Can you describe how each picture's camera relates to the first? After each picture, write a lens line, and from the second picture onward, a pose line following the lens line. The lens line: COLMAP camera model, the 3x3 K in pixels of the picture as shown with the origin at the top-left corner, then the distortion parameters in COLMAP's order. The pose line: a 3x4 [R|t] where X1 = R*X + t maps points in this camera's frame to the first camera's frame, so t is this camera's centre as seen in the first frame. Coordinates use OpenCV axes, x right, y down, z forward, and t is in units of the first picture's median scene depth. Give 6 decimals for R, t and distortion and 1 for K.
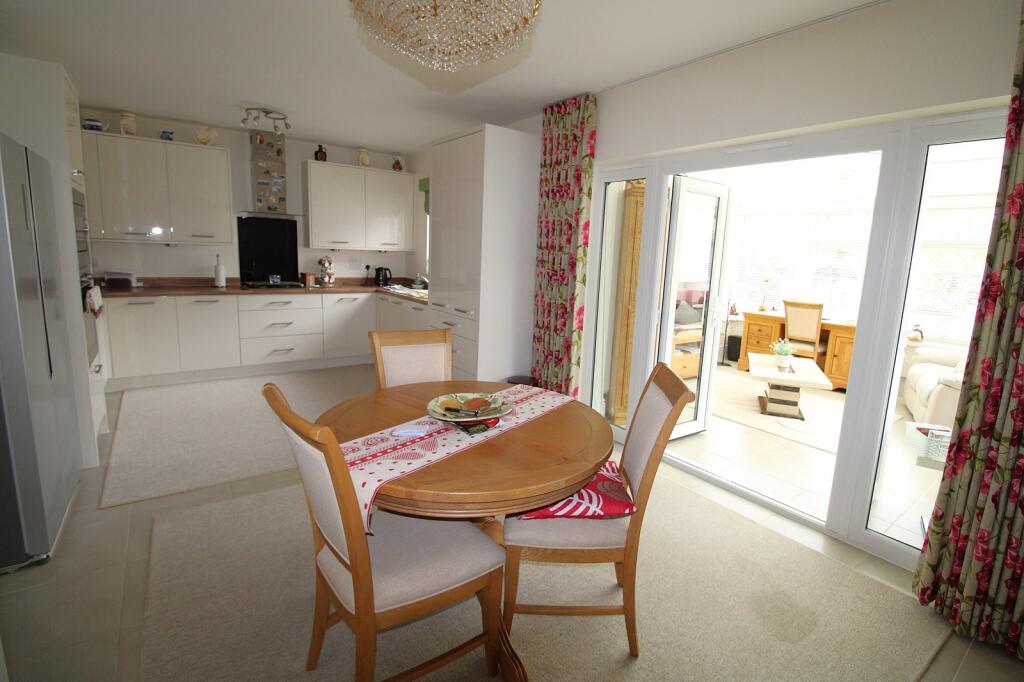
lens RADIAL K [[475.9, 0, 517.4], [0, 475.9, 327.9], [0, 0, 1]] dist [0.010596, -0.021940]
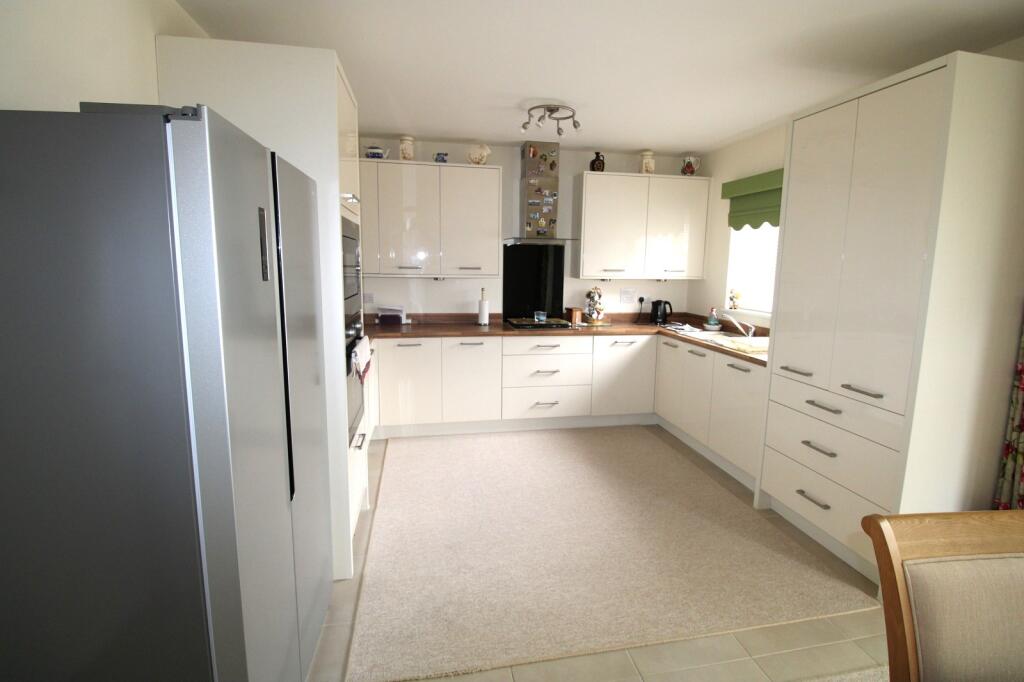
lens RADIAL K [[475.9, 0, 517.4], [0, 475.9, 327.9], [0, 0, 1]] dist [0.010596, -0.021940]
pose [[0.903228, 0.030151, -0.428100, -0.191388], [-0.046591, 0.998522, -0.027973, -0.058625], [0.426624, 0.045211, 0.903298, 0.234133]]
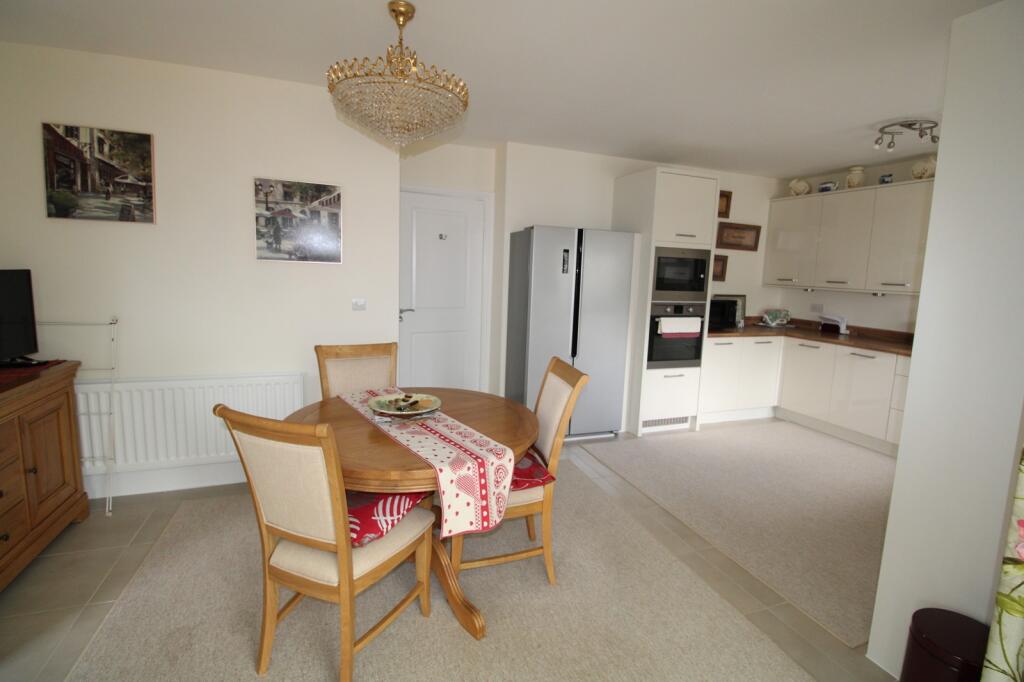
lens RADIAL K [[475.9, 0, 517.4], [0, 475.9, 327.9], [0, 0, 1]] dist [0.010596, -0.021940]
pose [[-0.267917, 0.069228, -0.960952, 0.347118], [-0.200478, 0.971576, 0.125887, -0.081487], [0.942353, 0.226377, -0.246423, 0.548719]]
